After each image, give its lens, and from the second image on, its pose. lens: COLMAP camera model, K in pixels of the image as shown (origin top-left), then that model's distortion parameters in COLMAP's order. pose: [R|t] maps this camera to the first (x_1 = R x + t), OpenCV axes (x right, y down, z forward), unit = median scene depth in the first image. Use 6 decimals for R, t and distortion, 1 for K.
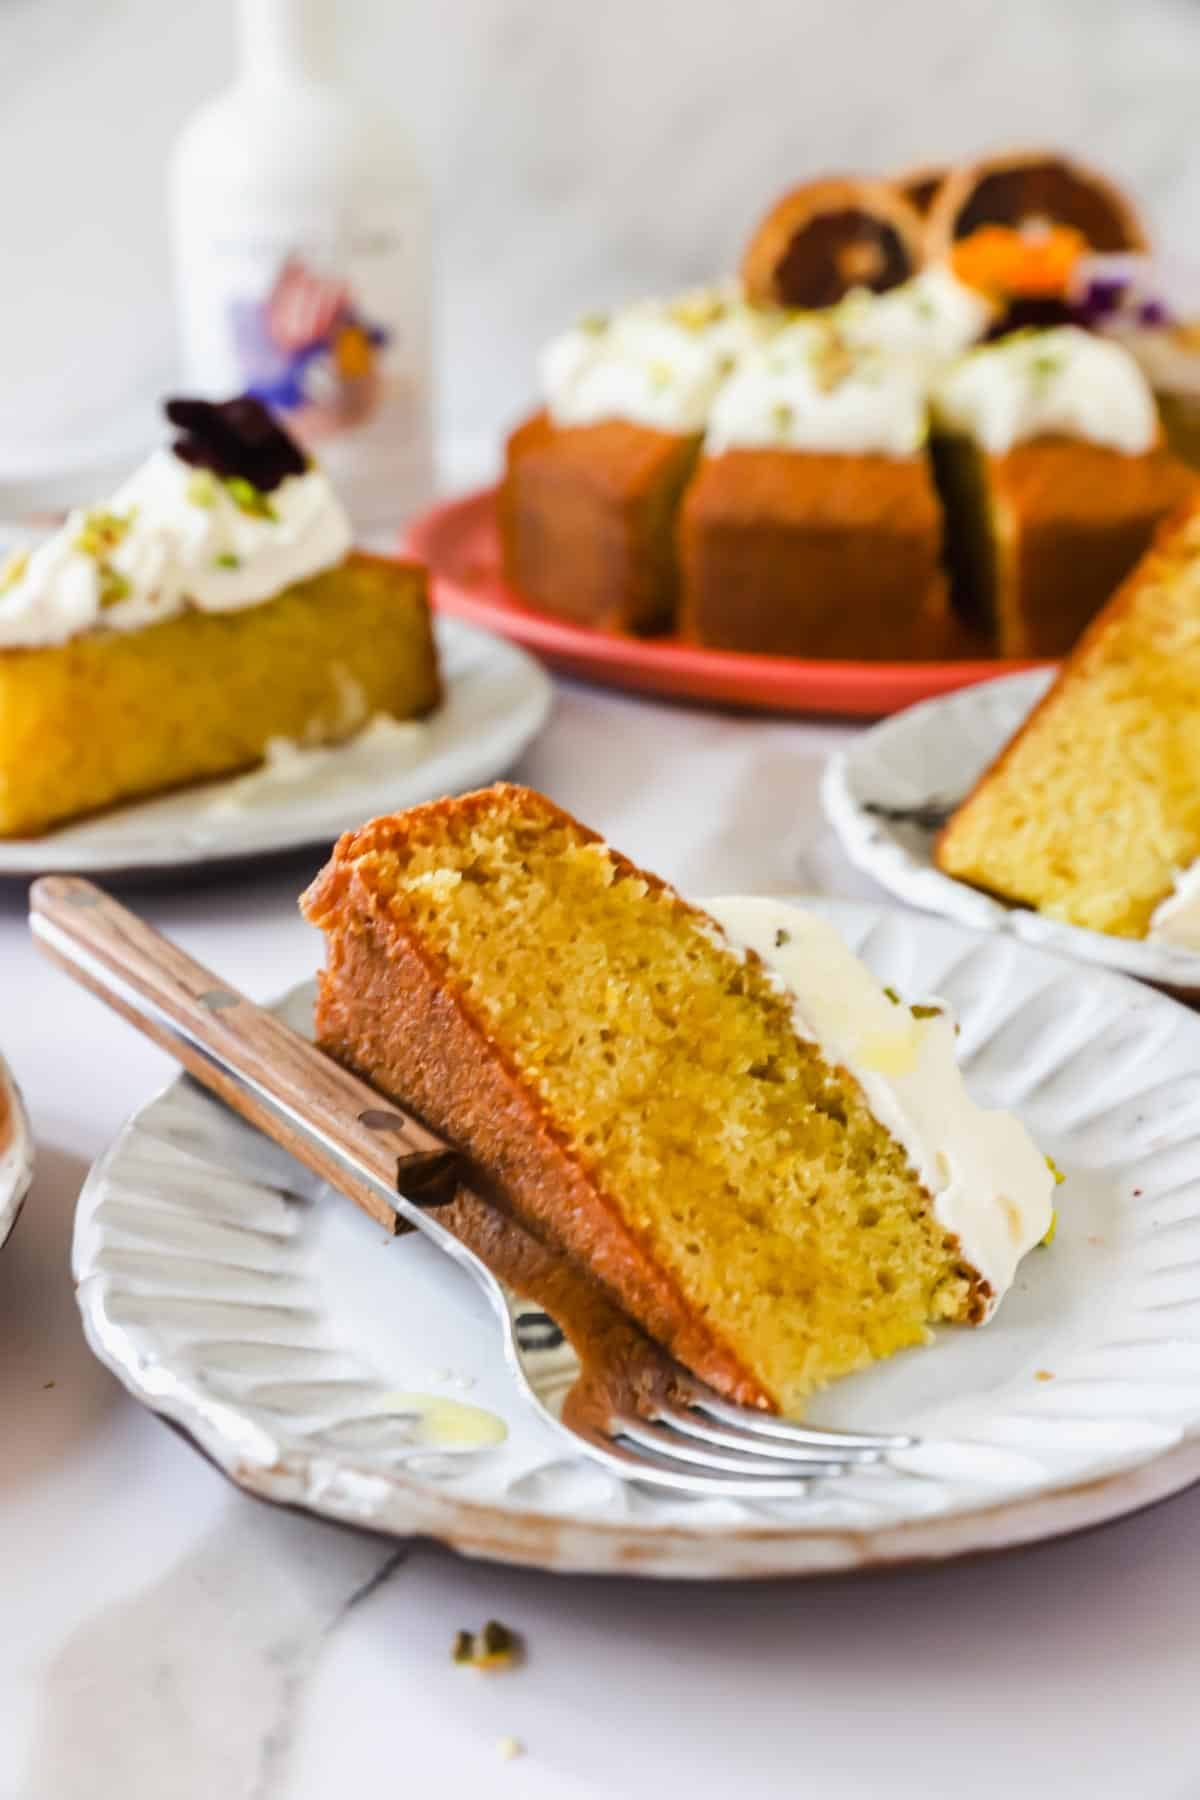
lens RADIAL K [[2202.2, 0, 600.0], [0, 2202.2, 900.0], [0, 0, 1]] dist [-0.028188, -0.033900]
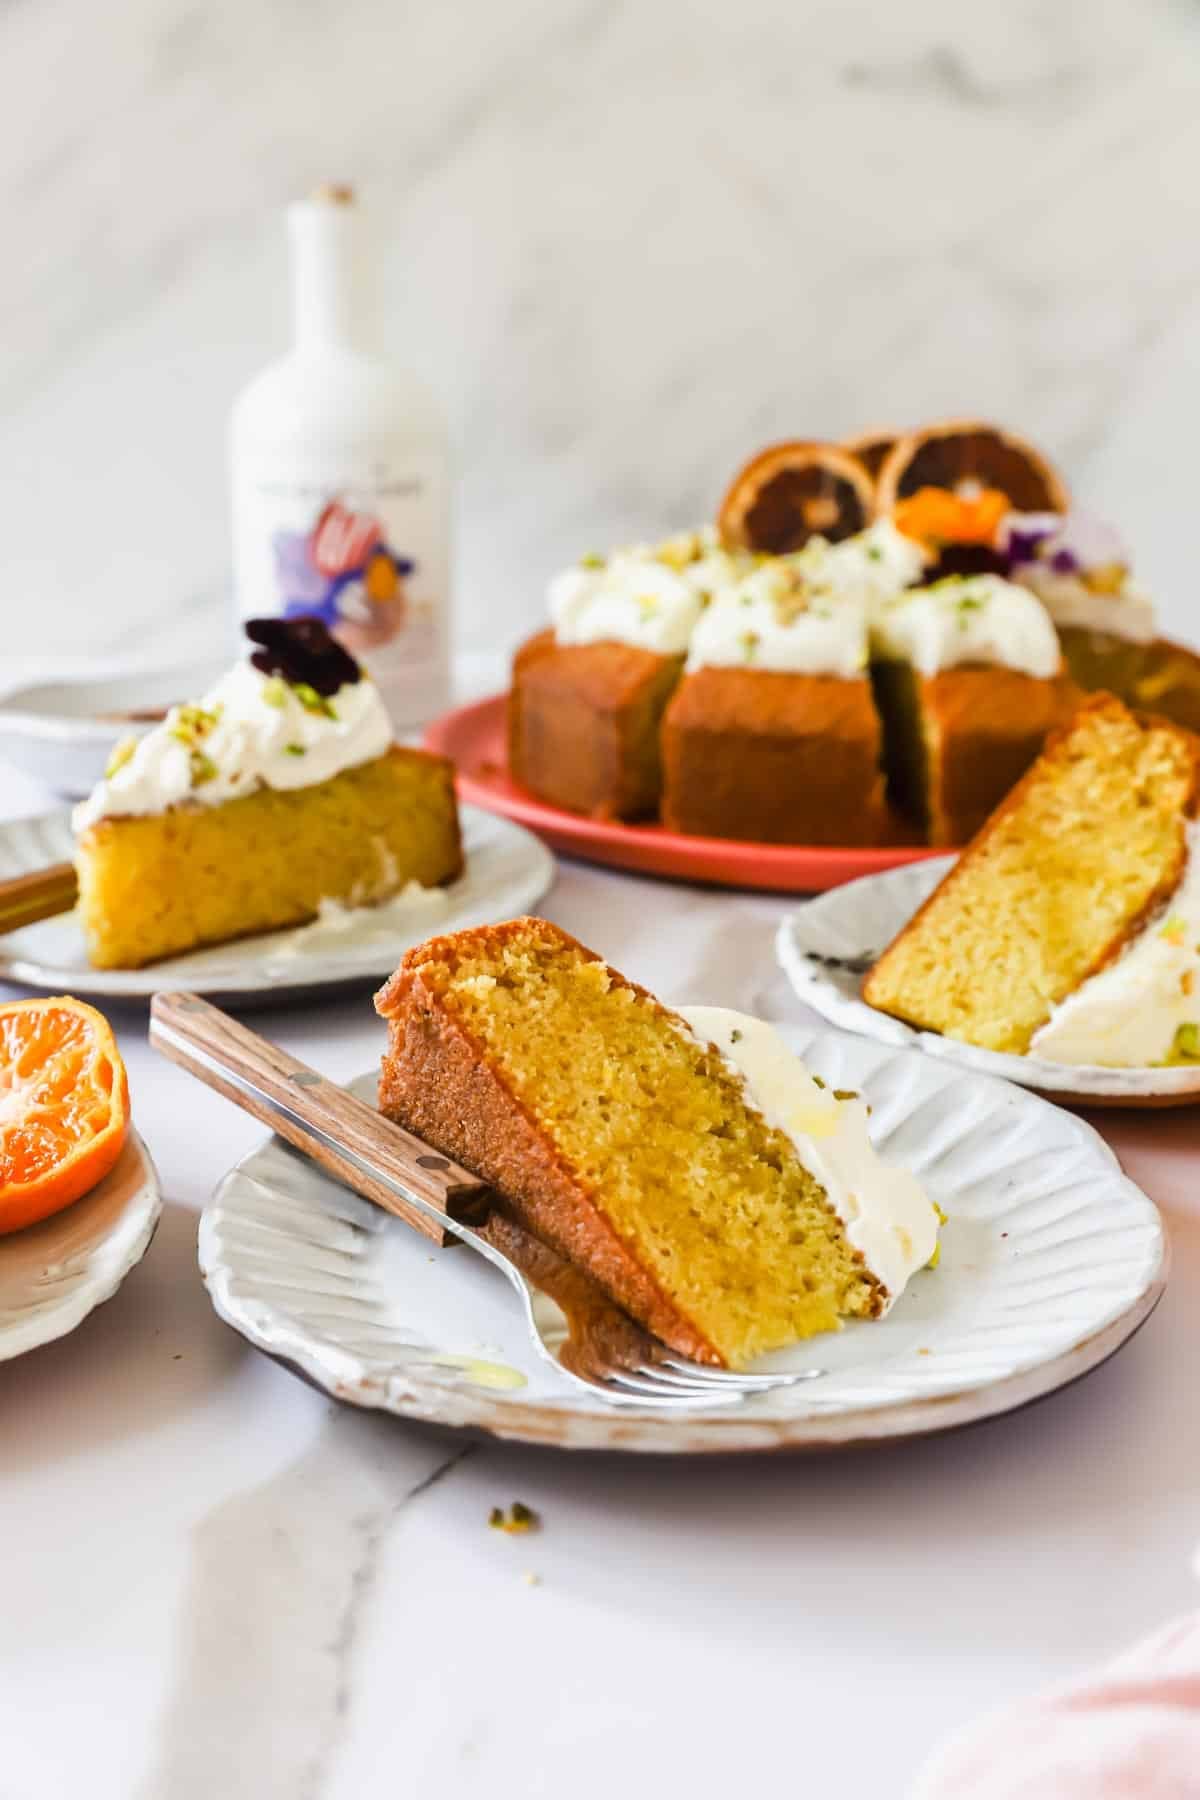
lens RADIAL K [[2202.2, 0, 600.0], [0, 2202.2, 900.0], [0, 0, 1]] dist [-0.028188, -0.033900]
pose [[0.999787, 0.018431, 0.009330, -0.013299], [-0.017460, 0.995304, -0.095214, 0.065589], [-0.011042, 0.095031, 0.995413, -0.332863]]
